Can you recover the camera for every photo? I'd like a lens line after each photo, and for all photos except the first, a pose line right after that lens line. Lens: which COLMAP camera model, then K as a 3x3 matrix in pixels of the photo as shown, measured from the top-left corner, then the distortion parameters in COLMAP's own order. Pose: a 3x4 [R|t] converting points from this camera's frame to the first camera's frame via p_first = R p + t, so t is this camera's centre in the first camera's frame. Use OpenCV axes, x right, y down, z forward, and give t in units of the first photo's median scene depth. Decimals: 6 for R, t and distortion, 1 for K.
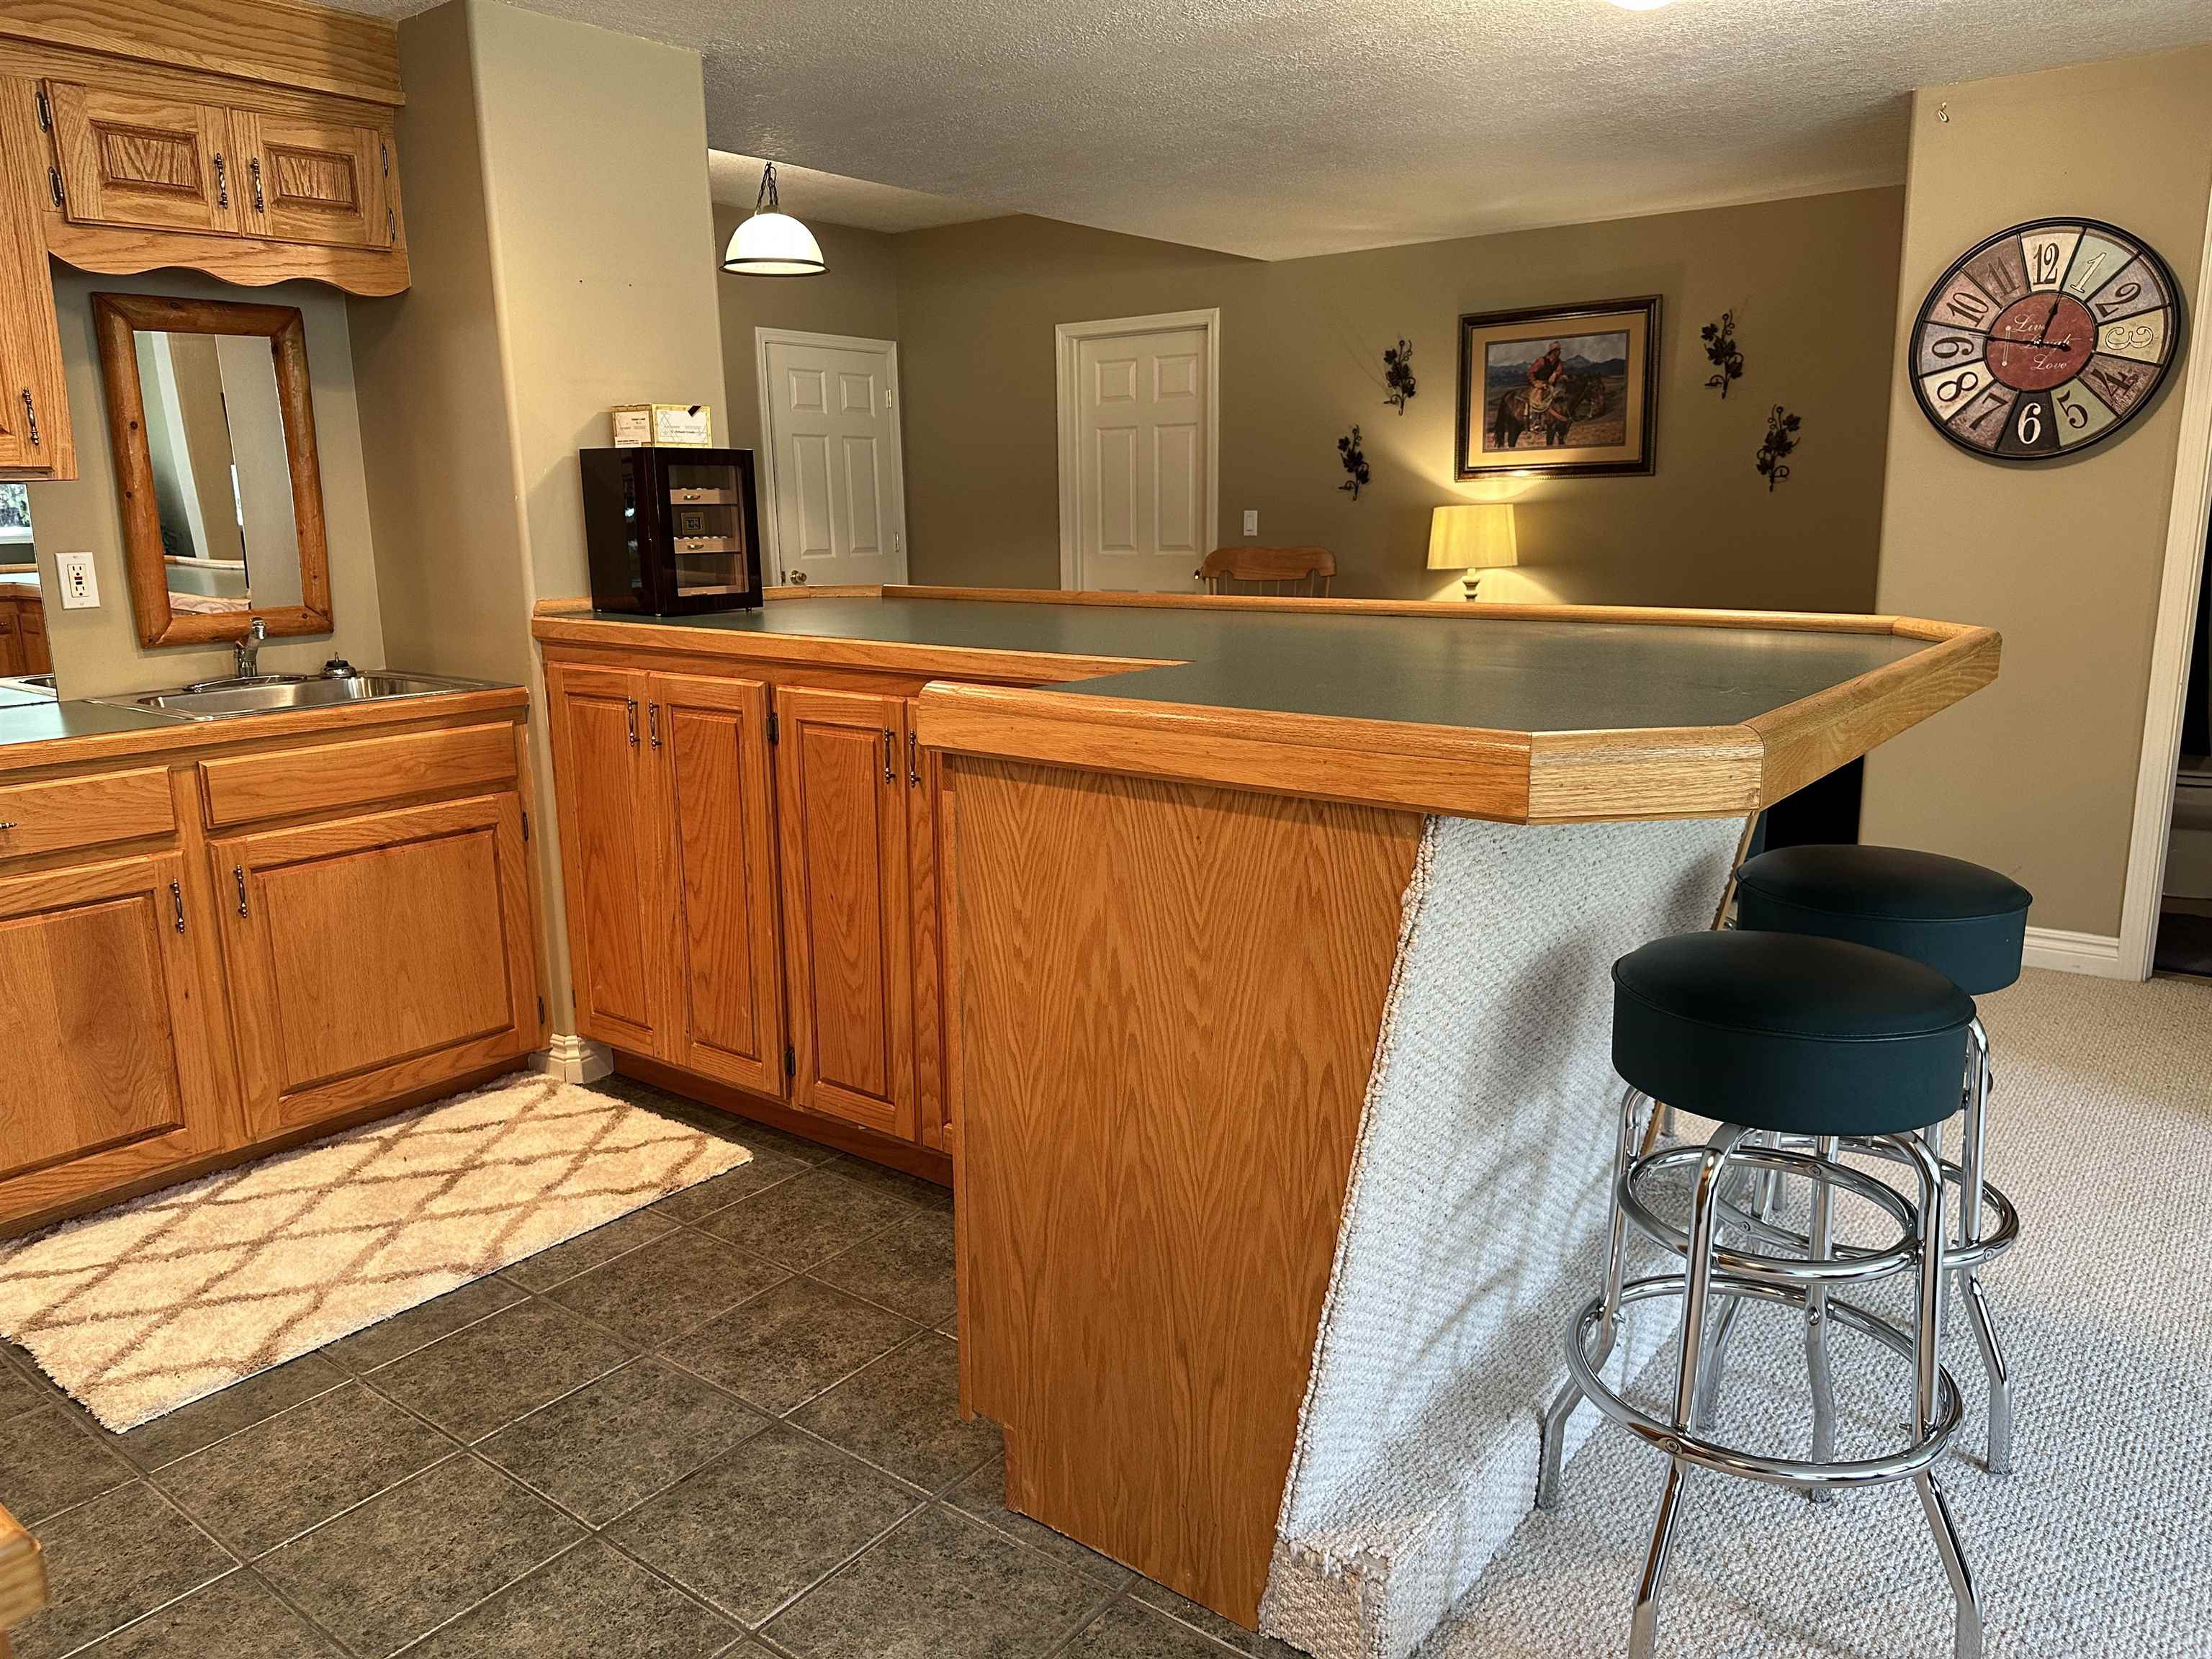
lens RADIAL K [[1518.0, 0, 1110.9], [0, 1518.0, 833.4], [0, 0, 1]] dist [-0.000517, -0.018551]
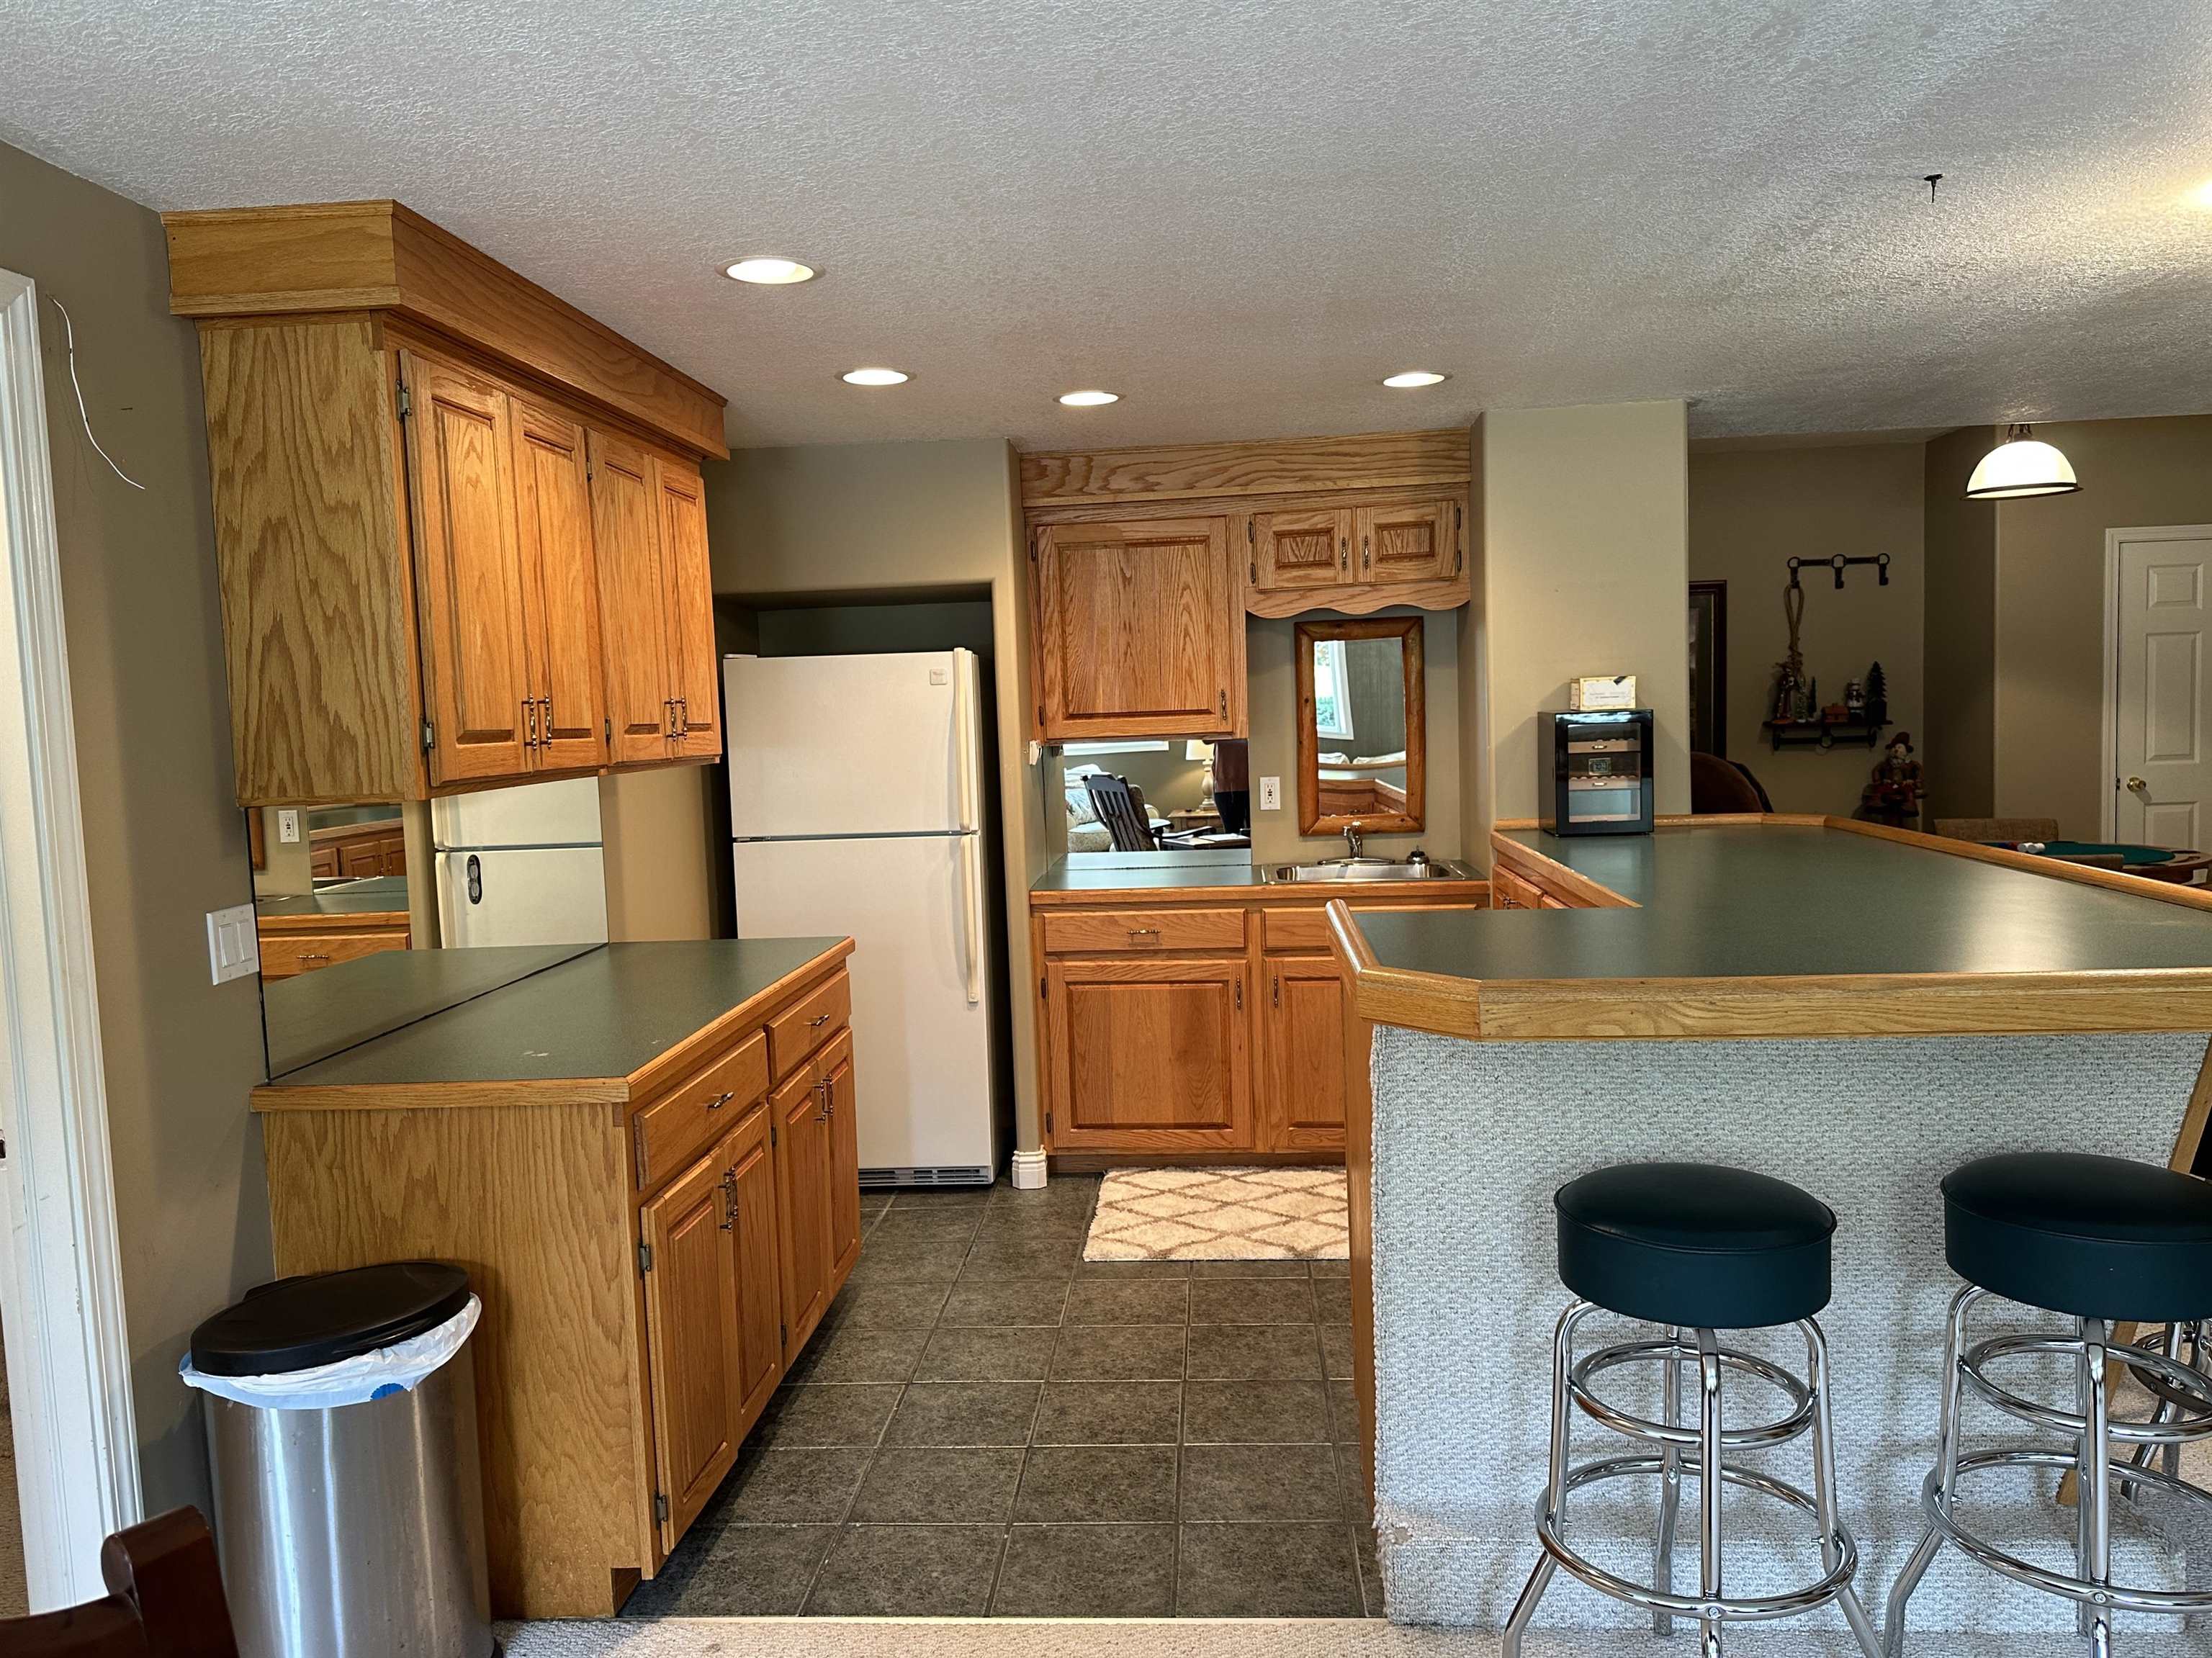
lens RADIAL K [[1517.8, 0, 1106.9], [0, 1517.8, 830.0], [0, 0, 1]] dist [-0.000517, -0.018551]
pose [[0.549481, 0.058015, -0.833490, 0.659594], [-0.151406, 0.987984, -0.031046, -0.053175], [0.821674, 0.143254, 0.551662, -0.062490]]
